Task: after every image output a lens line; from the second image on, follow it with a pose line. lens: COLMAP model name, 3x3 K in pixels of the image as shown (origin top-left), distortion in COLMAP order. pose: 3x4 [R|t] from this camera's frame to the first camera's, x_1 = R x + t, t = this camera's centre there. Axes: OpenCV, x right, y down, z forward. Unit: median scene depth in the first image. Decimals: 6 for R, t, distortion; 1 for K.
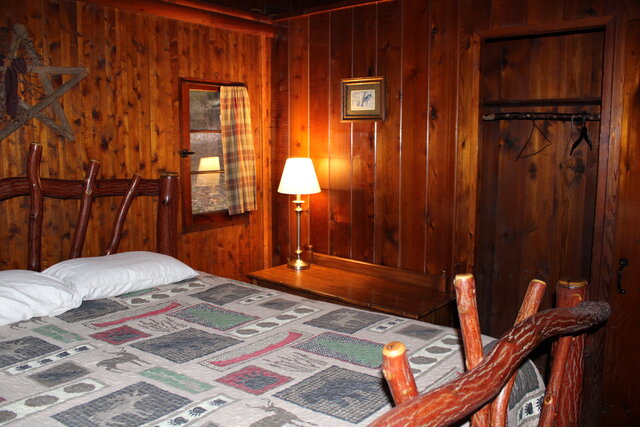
lens RADIAL K [[534.6, 0, 321.1], [0, 534.6, 215.7], [0, 0, 1]] dist [-0.155258, 0.118142]
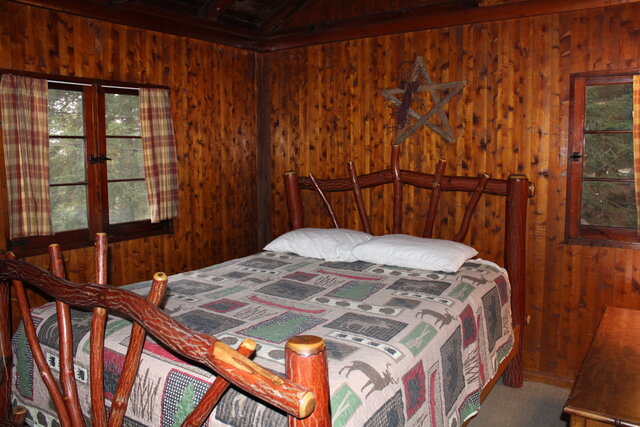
lens RADIAL K [[534.6, 0, 317.7], [0, 534.6, 210.5], [0, 0, 1]] dist [-0.155258, 0.118142]
pose [[0.087134, 0.110321, -0.990069, 0.692515], [-0.125585, 0.987137, 0.098942, -0.067969], [0.988249, 0.115717, 0.099867, 0.559322]]
